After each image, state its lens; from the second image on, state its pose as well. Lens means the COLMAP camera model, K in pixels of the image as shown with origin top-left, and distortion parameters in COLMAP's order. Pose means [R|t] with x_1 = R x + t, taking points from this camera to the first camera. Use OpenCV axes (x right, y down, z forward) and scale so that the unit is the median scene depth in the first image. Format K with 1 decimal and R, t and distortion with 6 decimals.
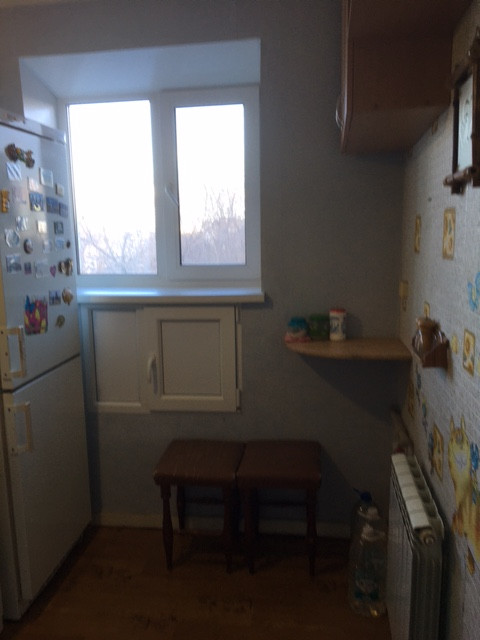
lens RADIAL K [[535.4, 0, 241.8], [0, 535.4, 318.6], [0, 0, 1]] dist [0.084767, -0.124257]
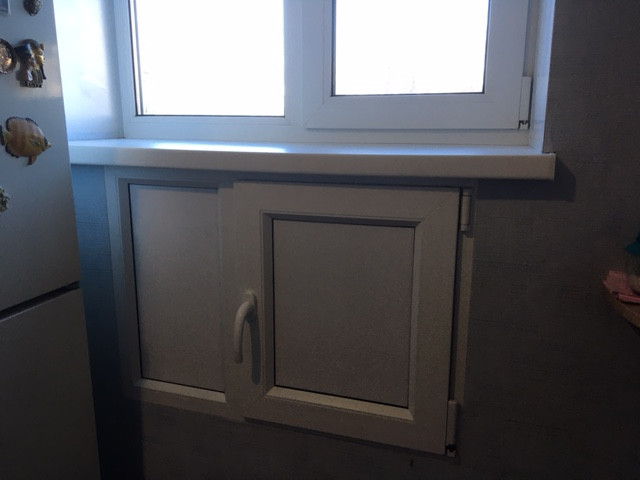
lens RADIAL K [[535.4, 0, 325.2], [0, 535.4, 239.5], [0, 0, 1]] dist [0.084767, -0.124257]
pose [[0.985259, 0.061290, -0.159711, -0.045454], [-0.051806, 0.996675, 0.062888, -0.006478], [0.163034, -0.053687, 0.985159, 0.632548]]
